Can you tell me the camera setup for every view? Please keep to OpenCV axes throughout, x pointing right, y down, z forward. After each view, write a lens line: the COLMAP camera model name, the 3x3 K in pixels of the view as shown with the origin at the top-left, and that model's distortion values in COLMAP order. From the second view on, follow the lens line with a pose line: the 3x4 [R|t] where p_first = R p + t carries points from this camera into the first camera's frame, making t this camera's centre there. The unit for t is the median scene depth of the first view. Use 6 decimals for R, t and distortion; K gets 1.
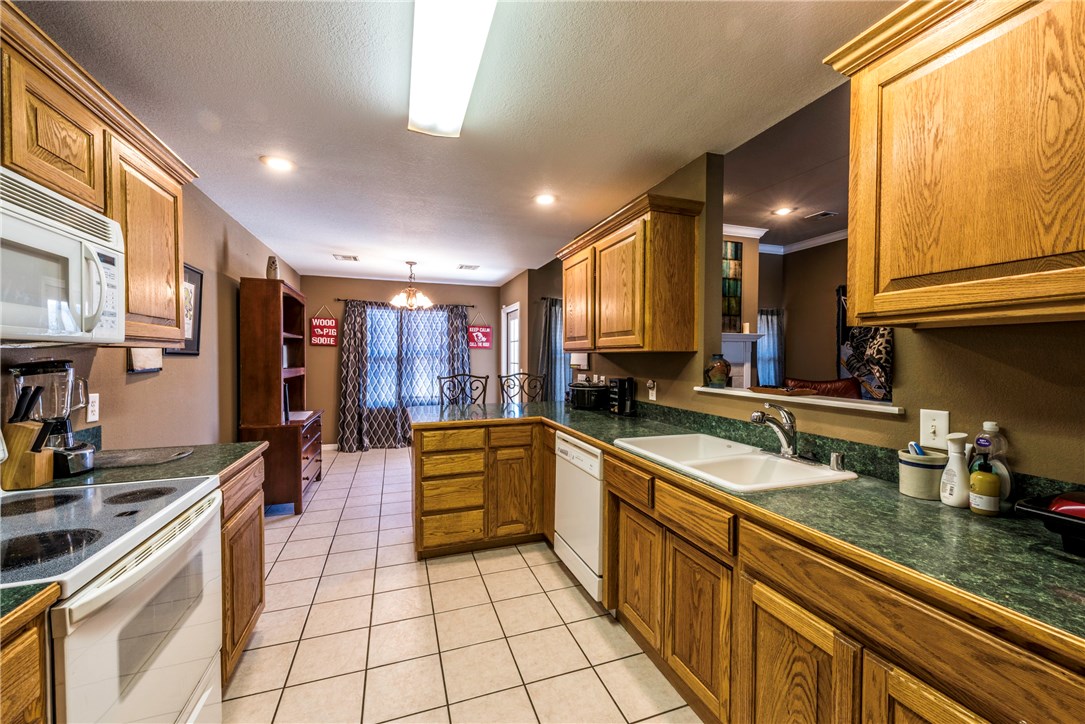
lens RADIAL K [[424.0, 0, 542.5], [0, 424.0, 362.0], [0, 0, 1]] dist [0.010384, -0.000207]
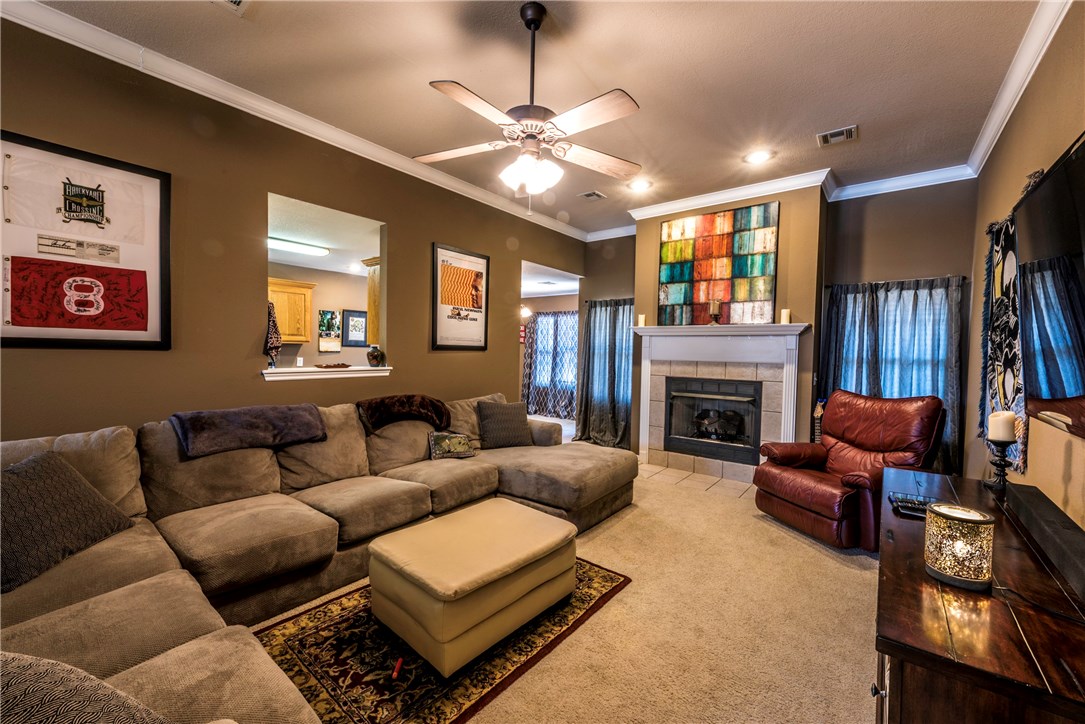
lens RADIAL K [[424.0, 0, 542.5], [0, 424.0, 362.0], [0, 0, 1]] dist [0.010384, -0.000207]
pose [[0.531446, 0.033271, -0.846439, 0.828150], [-0.024116, 0.999418, 0.024142, -0.009717], [0.846749, 0.007582, 0.531939, 0.248910]]
